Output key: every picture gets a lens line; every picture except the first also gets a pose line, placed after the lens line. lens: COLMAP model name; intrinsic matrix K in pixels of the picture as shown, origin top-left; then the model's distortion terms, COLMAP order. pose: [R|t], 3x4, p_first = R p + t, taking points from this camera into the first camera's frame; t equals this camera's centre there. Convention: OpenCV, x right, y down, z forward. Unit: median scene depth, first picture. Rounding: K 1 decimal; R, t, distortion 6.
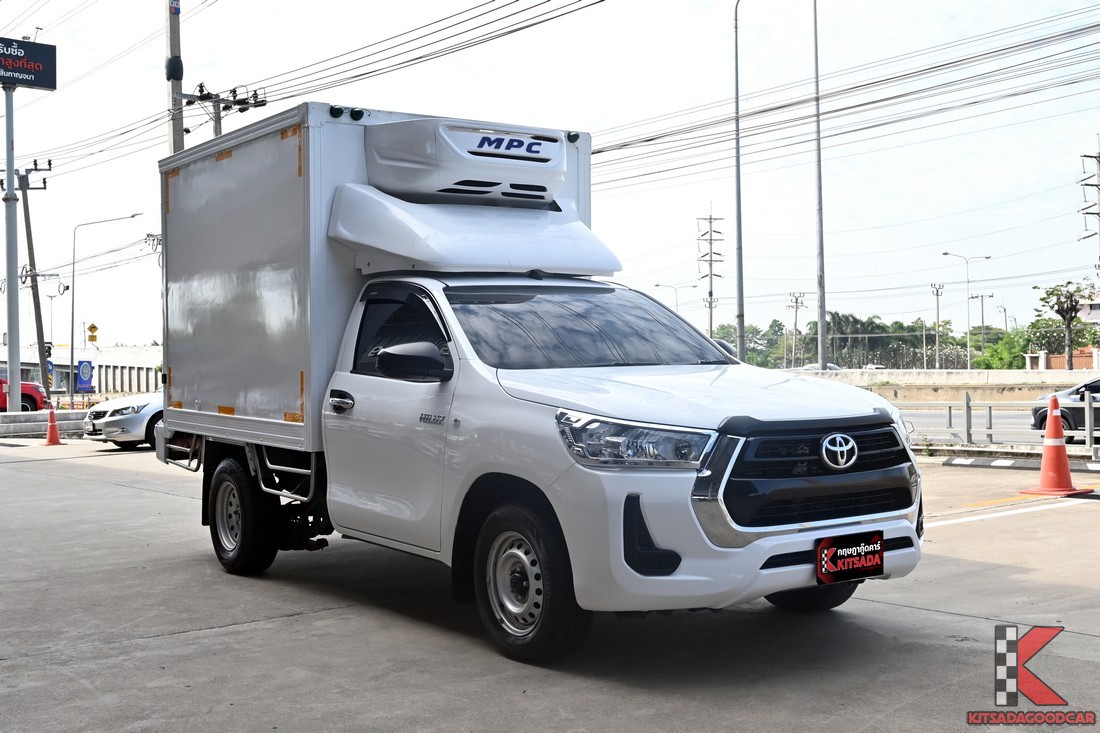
lens RADIAL K [[1281.2, 0, 549.9], [0, 1281.2, 365.3], [0, 0, 1]] dist [0.002825, 0.000000]
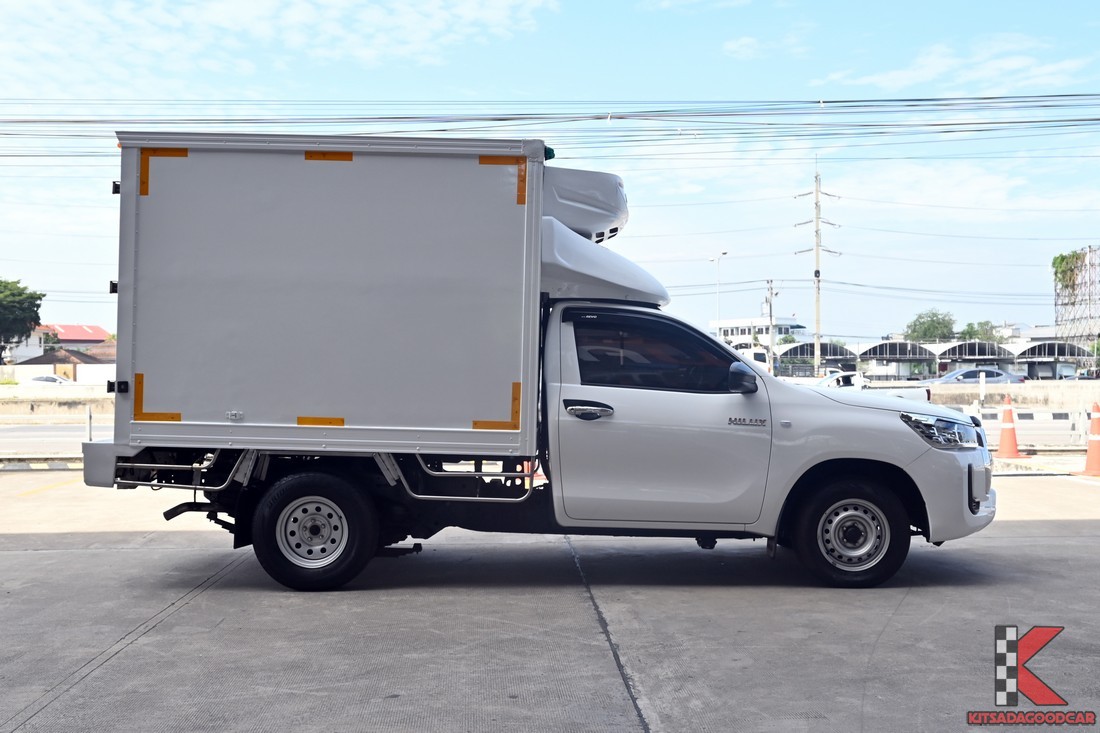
lens RADIAL K [[1232.4, 0, 549.9], [0, 1232.4, 370.1], [0, 0, 1]] dist [-0.109423, 0.000000]
pose [[0.572137, 0.023656, 0.819817, -1.108339], [-0.015400, 0.999718, -0.018100, 0.013633], [-0.820013, -0.002270, 0.572340, 0.412670]]
